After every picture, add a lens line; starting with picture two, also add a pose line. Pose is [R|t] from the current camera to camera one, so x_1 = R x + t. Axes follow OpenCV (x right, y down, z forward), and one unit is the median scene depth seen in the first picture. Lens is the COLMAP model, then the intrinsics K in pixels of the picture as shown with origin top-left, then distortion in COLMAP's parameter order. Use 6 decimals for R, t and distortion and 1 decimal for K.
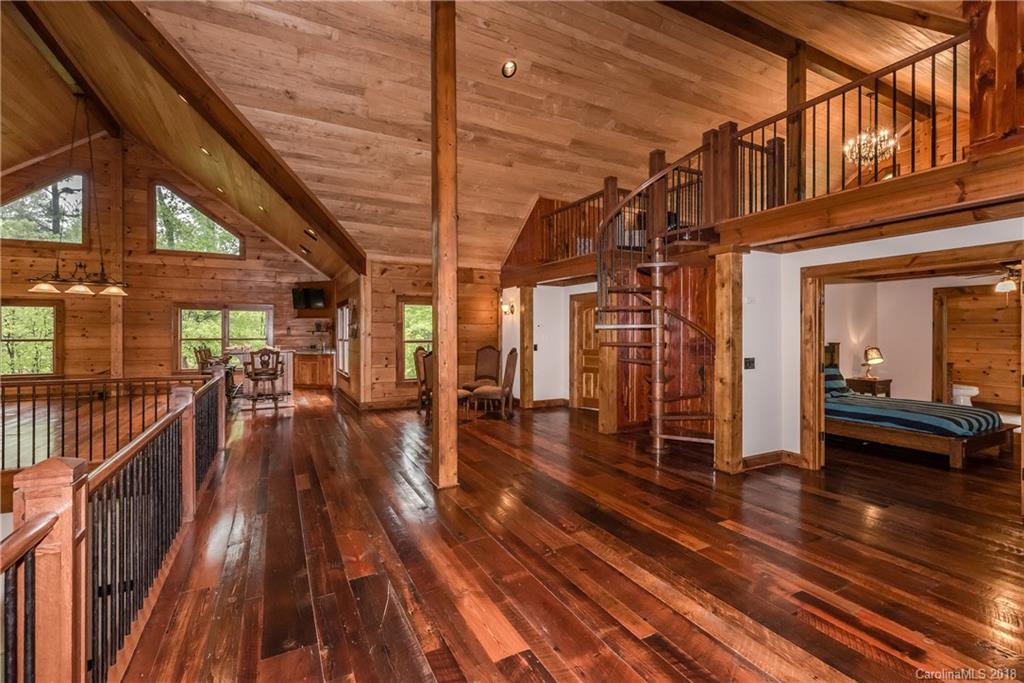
lens RADIAL K [[460.0, 0, 505.8], [0, 460.0, 334.7], [0, 0, 1]] dist [0.001378, 0.000751]
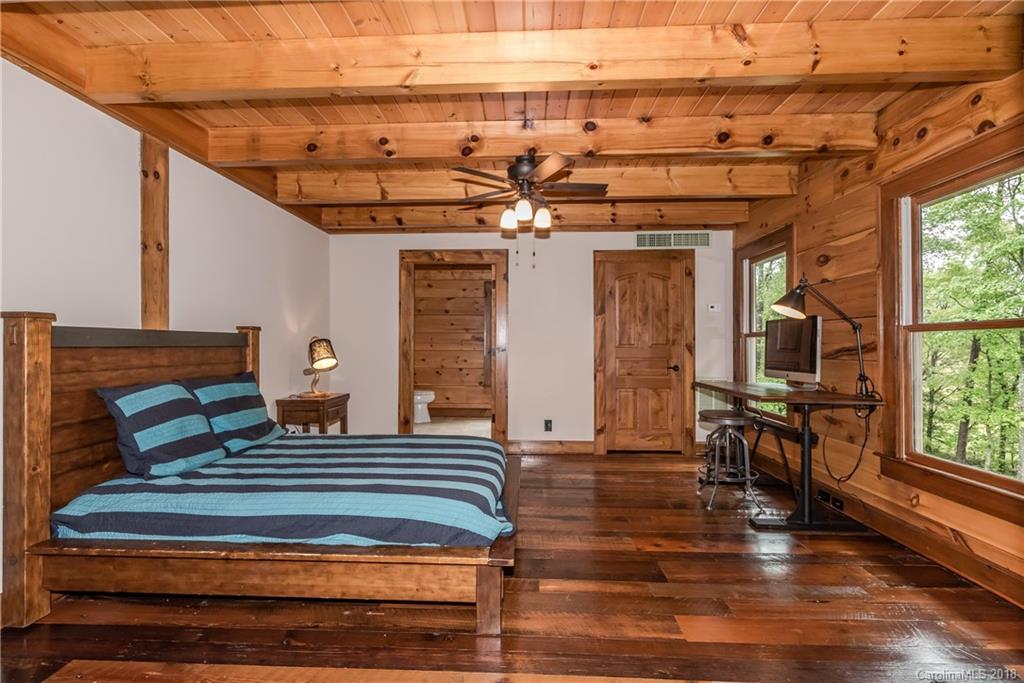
lens RADIAL K [[460.0, 0, 517.8], [0, 460.0, 344.7], [0, 0, 1]] dist [0.001378, 0.000751]
pose [[0.497420, -0.004050, 0.867501, 0.438122], [0.012596, 0.999917, -0.002554, 0.039327], [-0.867419, 0.012198, 0.497430, 0.524171]]
